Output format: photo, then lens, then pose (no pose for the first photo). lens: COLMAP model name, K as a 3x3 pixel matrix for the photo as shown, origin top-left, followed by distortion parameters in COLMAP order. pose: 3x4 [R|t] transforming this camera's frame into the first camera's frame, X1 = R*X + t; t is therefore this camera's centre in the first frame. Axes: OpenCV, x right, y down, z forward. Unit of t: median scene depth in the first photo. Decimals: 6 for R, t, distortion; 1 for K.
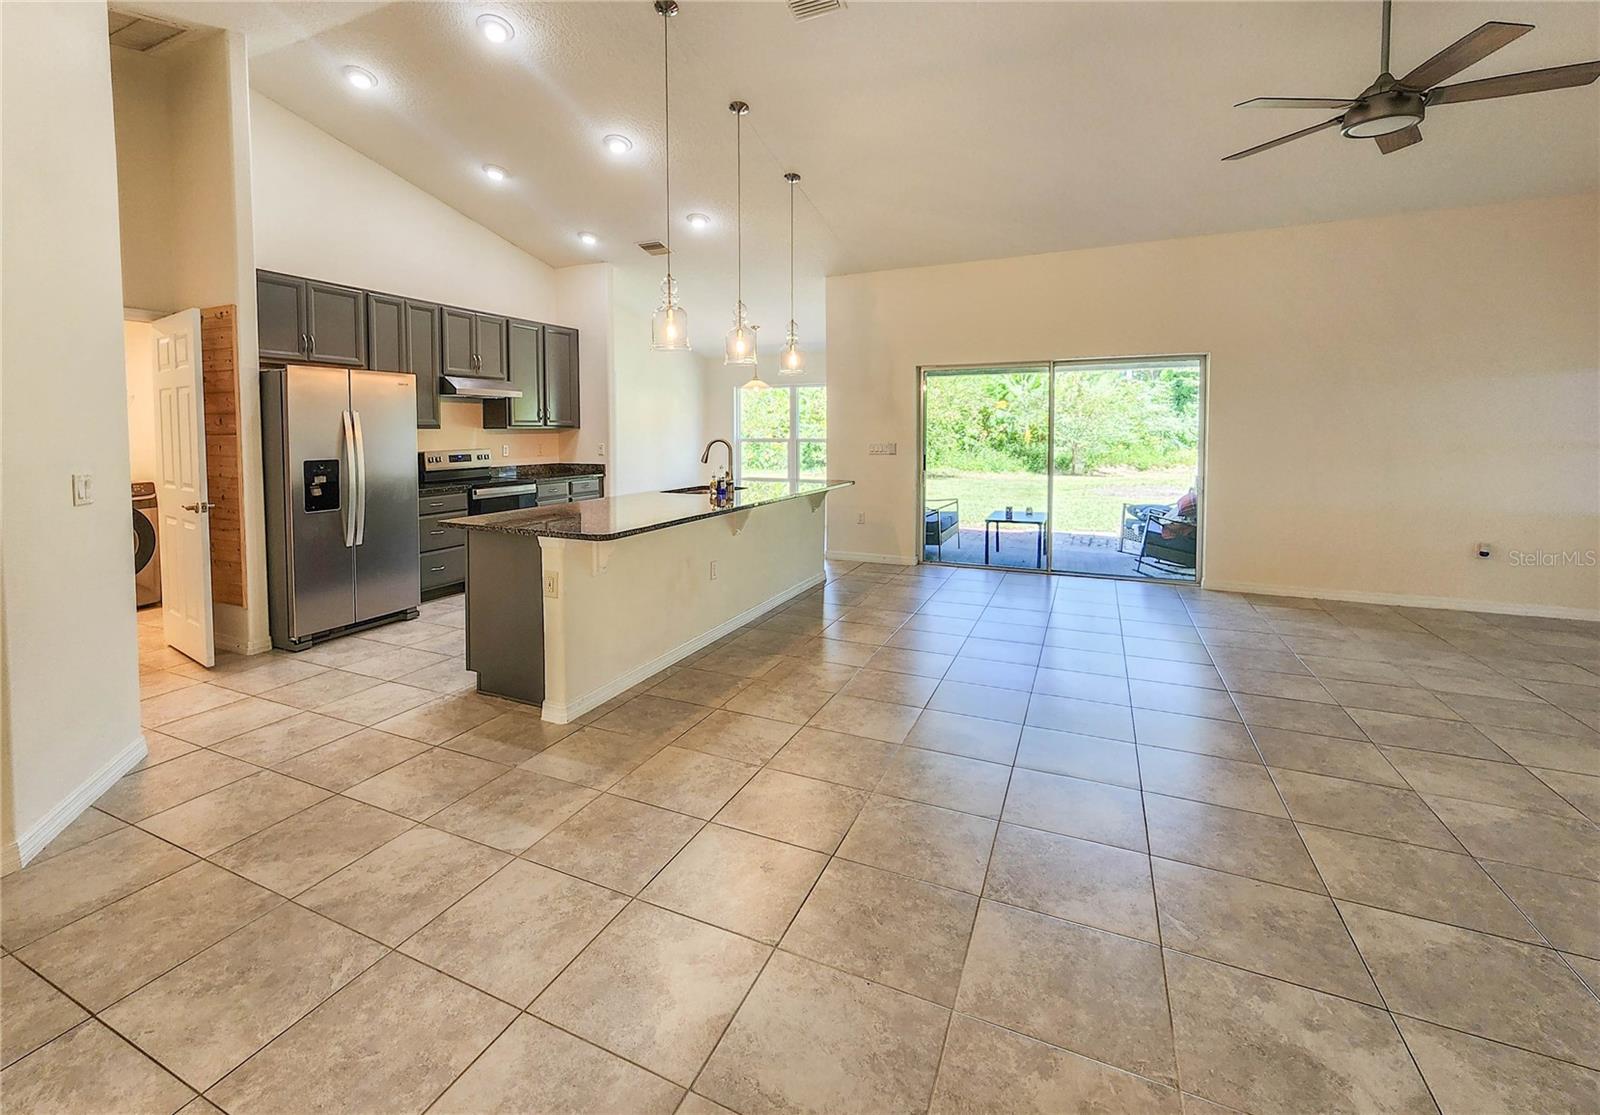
lens RADIAL K [[715.8, 0, 745.9], [0, 715.8, 455.5], [0, 0, 1]] dist [0.014176, 0.000425]
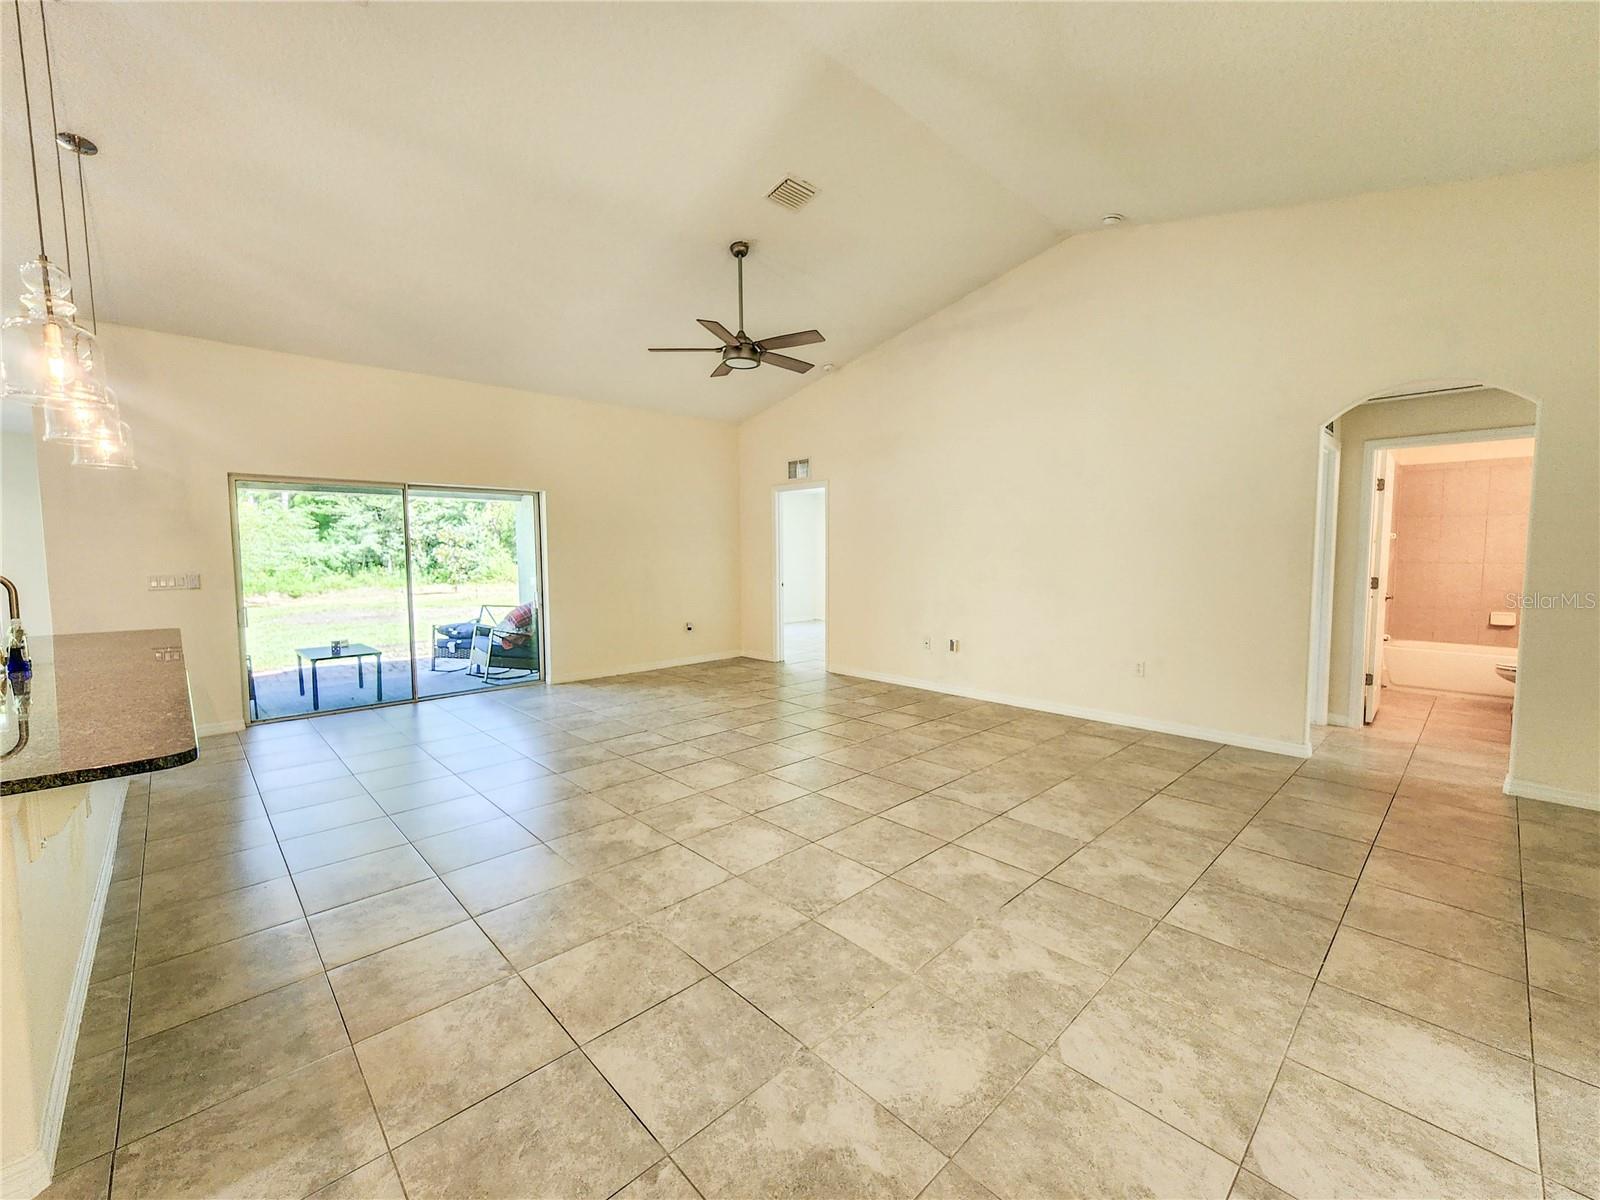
lens RADIAL K [[654.5, 0, 802.7], [0, 654.5, 593.9], [0, 0, 1]] dist [0.011778, -0.000370]
pose [[0.346320, -0.059986, 0.936197, -0.262050], [0.039444, 0.998002, 0.049355, -0.006923], [-0.937287, 0.019834, 0.347994, 0.214912]]
